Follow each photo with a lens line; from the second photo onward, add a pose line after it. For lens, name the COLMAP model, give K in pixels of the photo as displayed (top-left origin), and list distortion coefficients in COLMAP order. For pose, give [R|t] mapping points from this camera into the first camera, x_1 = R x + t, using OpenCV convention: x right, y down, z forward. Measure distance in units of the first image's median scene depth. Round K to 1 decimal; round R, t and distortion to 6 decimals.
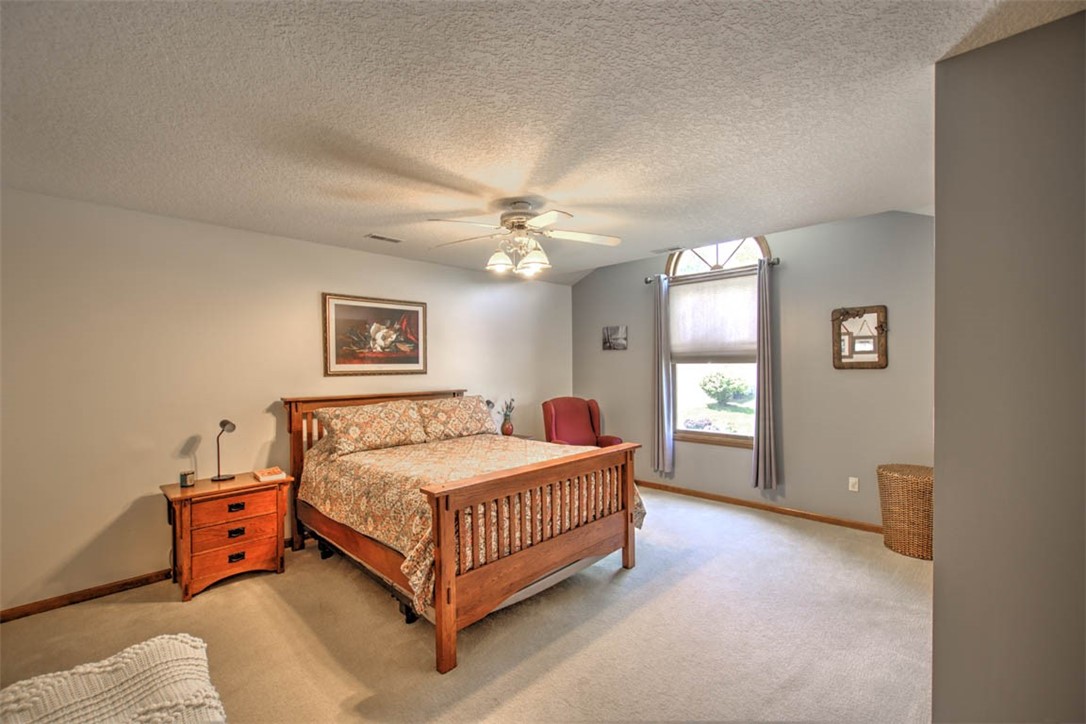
lens RADIAL K [[466.2, 0, 539.8], [0, 466.2, 376.3], [0, 0, 1]] dist [0.000450, 0.000048]
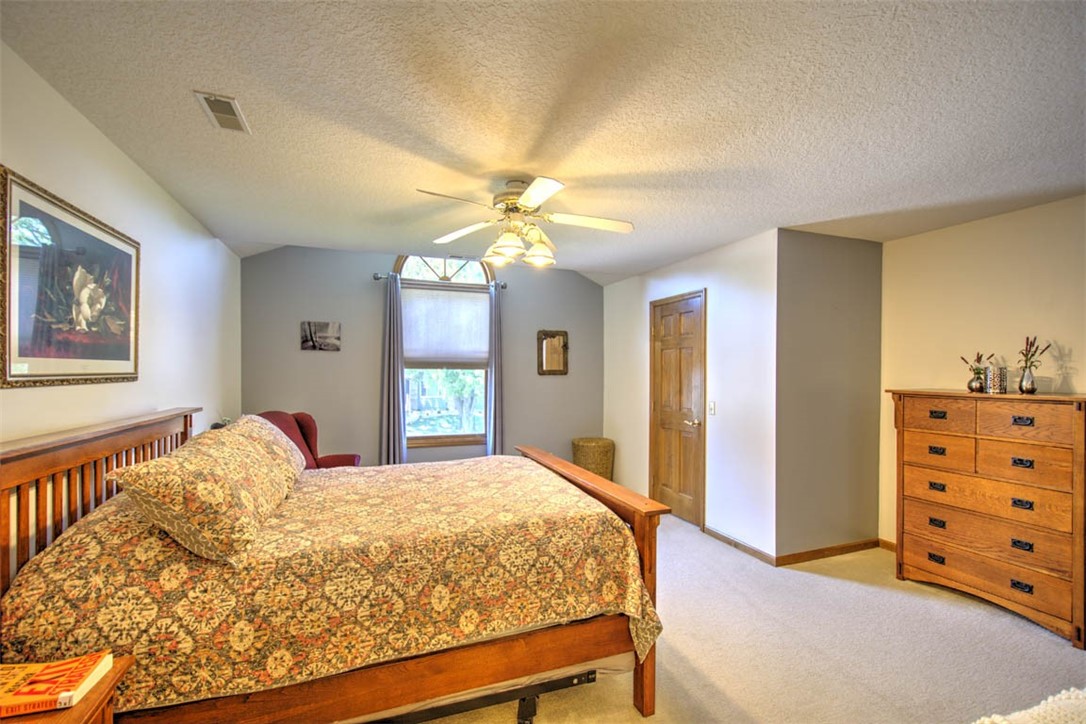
lens RADIAL K [[466.2, 0, 539.8], [0, 466.2, 376.3], [0, 0, 1]] dist [0.000450, 0.000048]
pose [[0.417725, 0.001656, 0.908572, -0.556745], [0.012648, 0.999891, -0.007637, -0.000884], [-0.908485, 0.014682, 0.417659, 0.409977]]
